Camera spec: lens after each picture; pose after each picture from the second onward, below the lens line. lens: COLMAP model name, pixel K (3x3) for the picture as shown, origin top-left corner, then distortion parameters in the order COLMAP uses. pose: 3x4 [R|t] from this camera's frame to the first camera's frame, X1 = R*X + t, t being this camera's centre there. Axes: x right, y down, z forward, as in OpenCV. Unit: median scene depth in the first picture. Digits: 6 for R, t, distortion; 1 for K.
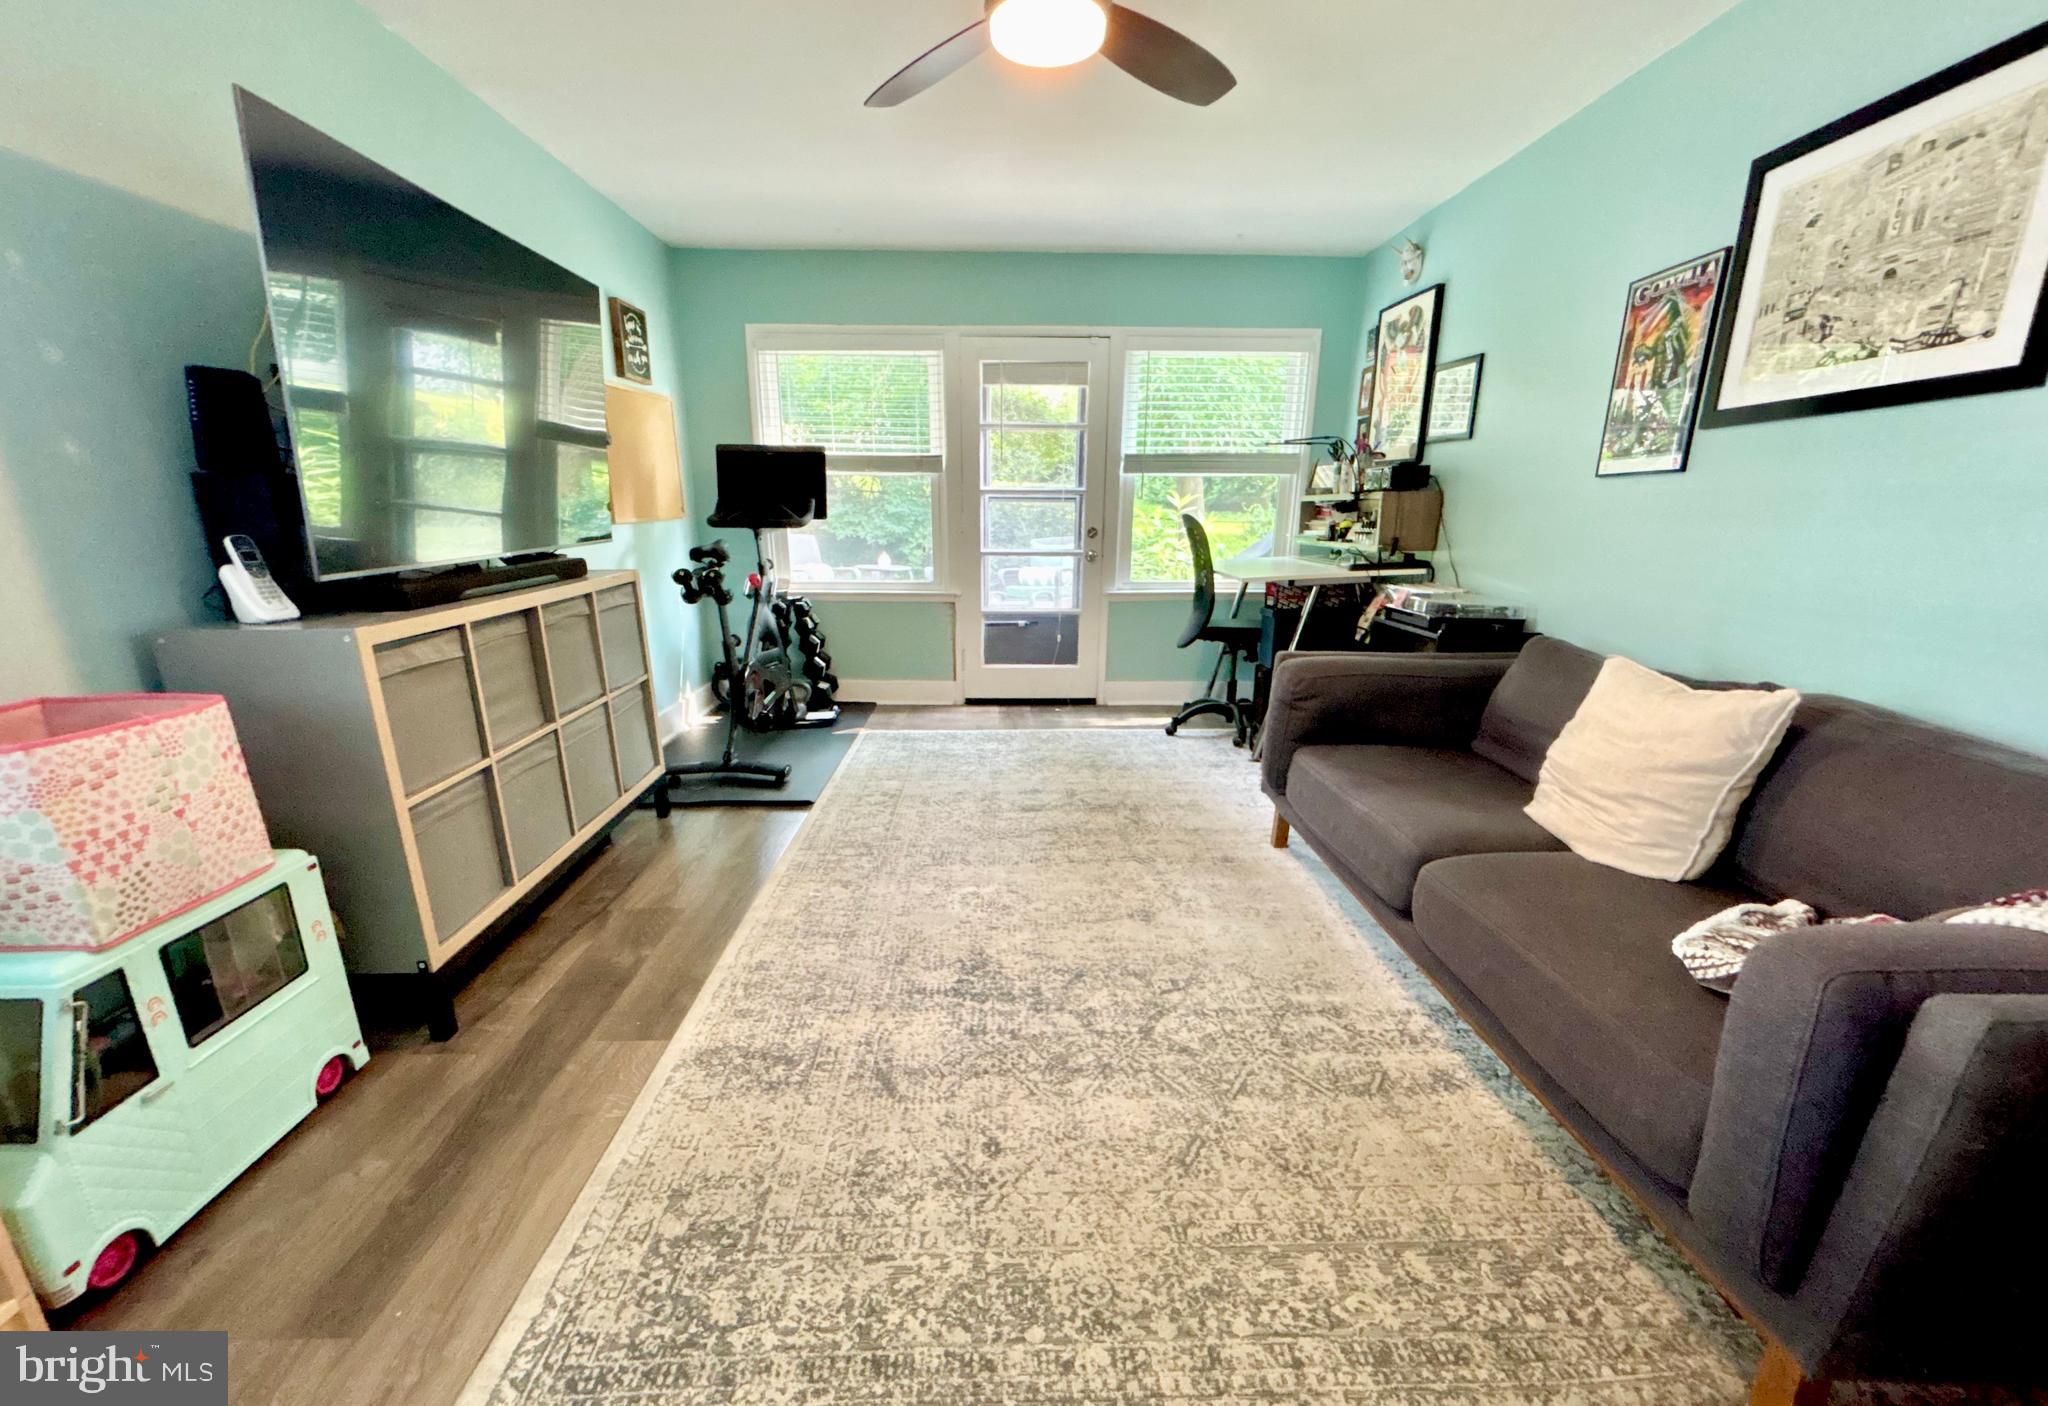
lens RADIAL K [[829.3, 0, 1016.2], [0, 829.3, 772.3], [0, 0, 1]] dist [-0.000873, -0.000471]
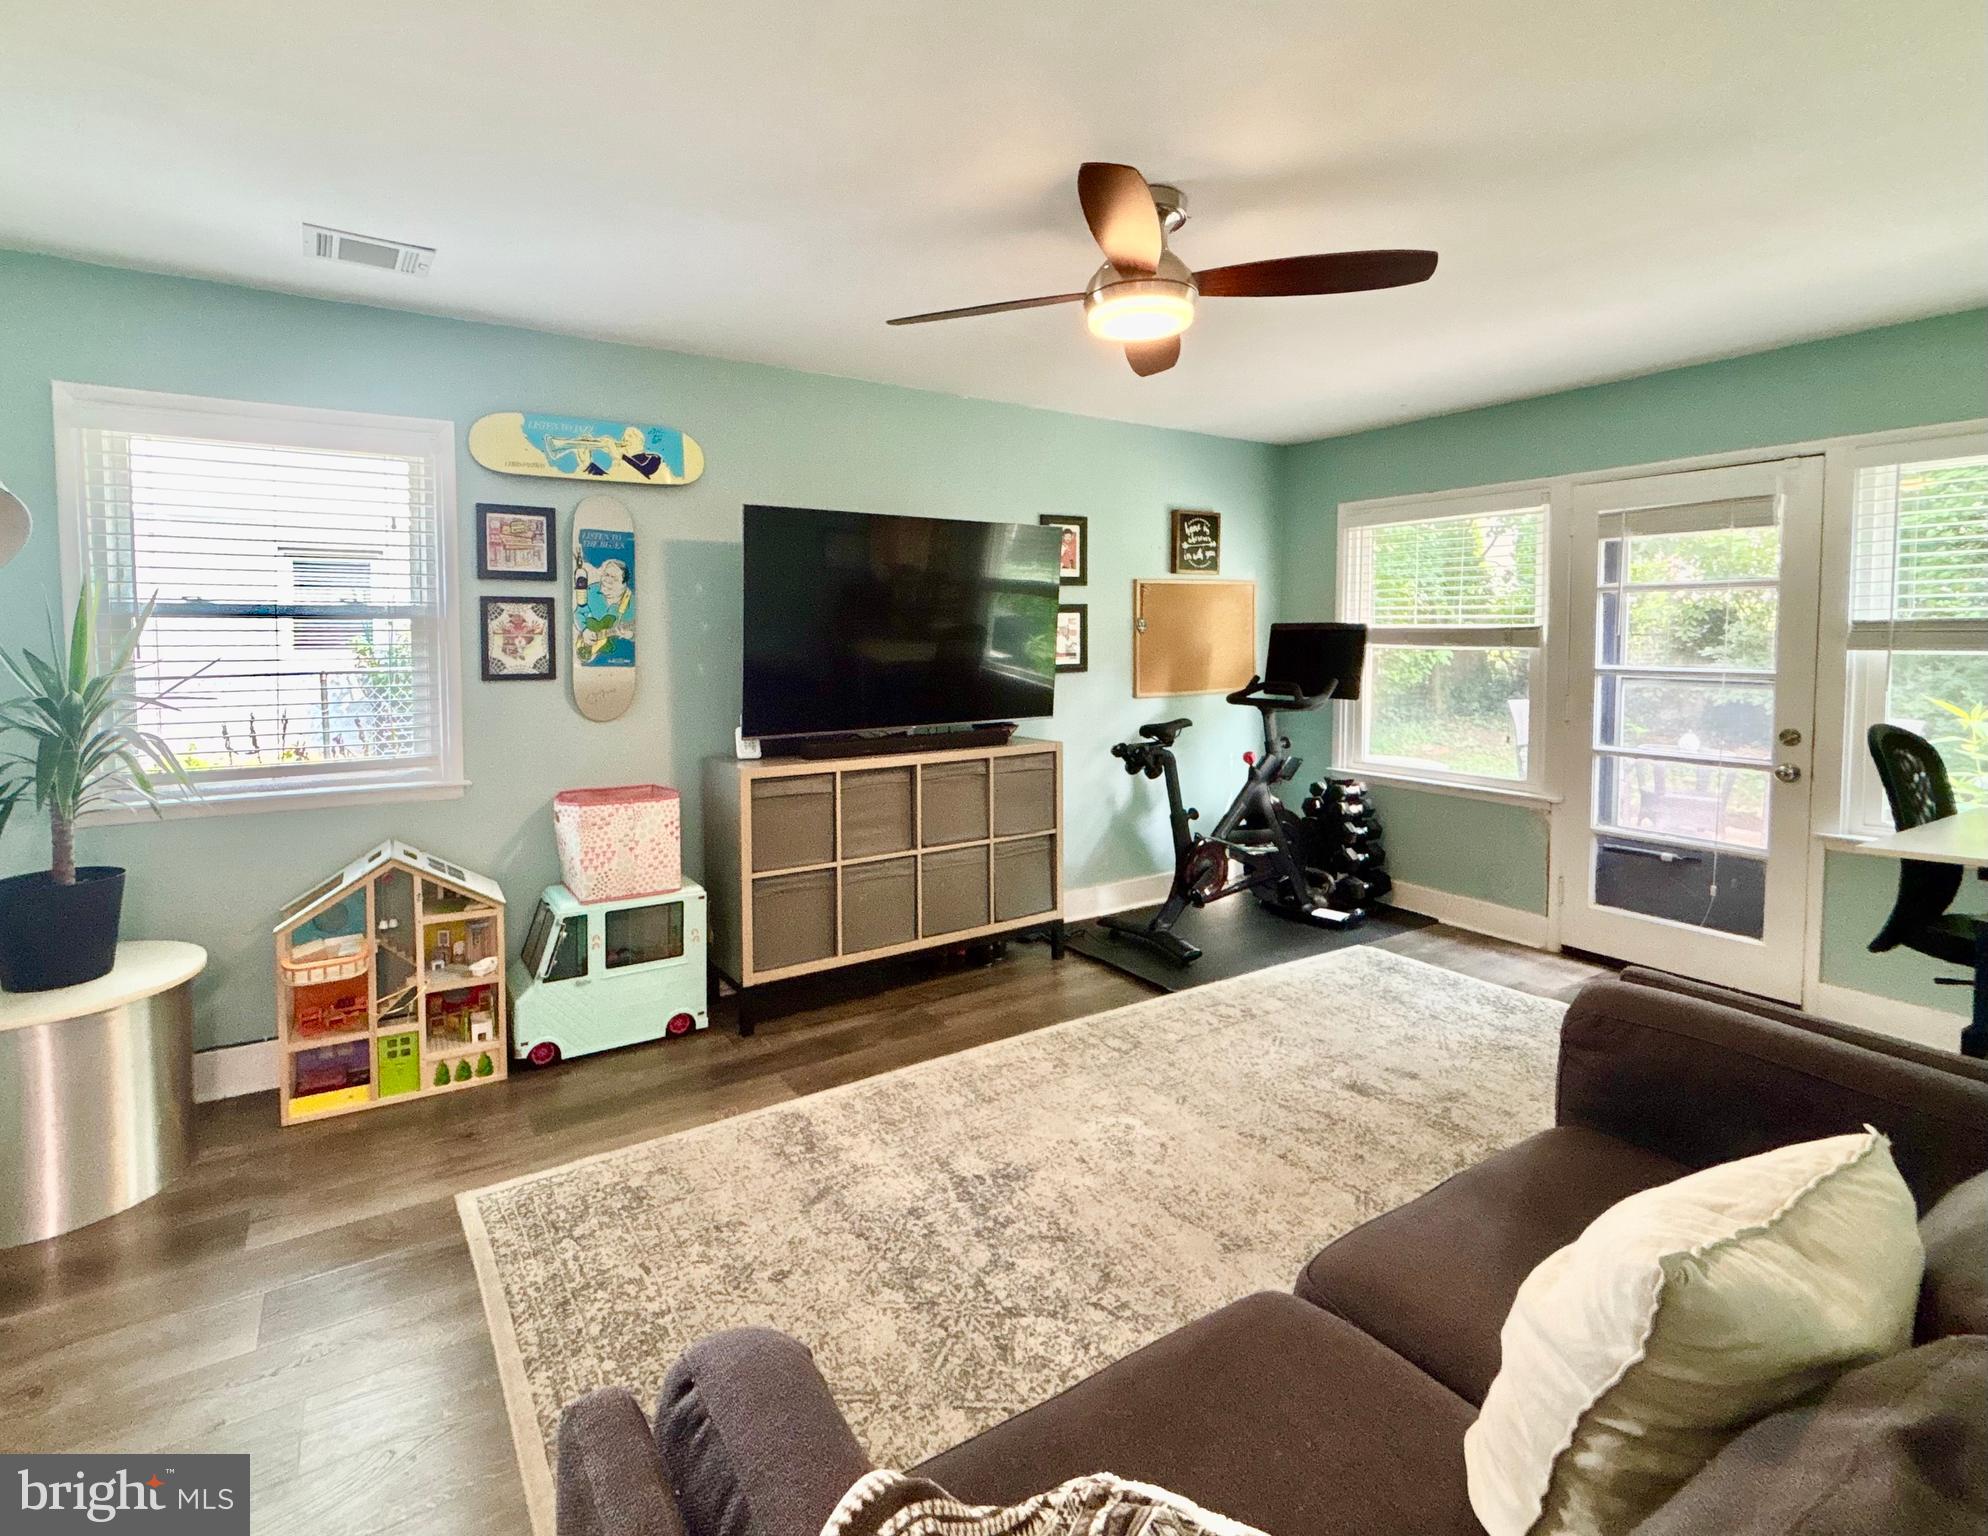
lens RADIAL K [[960.8, 0, 946.7], [0, 960.8, 675.7], [0, 0, 1]] dist [0.001425, -0.000719]
pose [[0.511407, 0.034515, -0.858645, 0.859421], [-0.262519, 0.957702, -0.117859, -0.174879], [0.818258, 0.285685, 0.498836, 0.209311]]
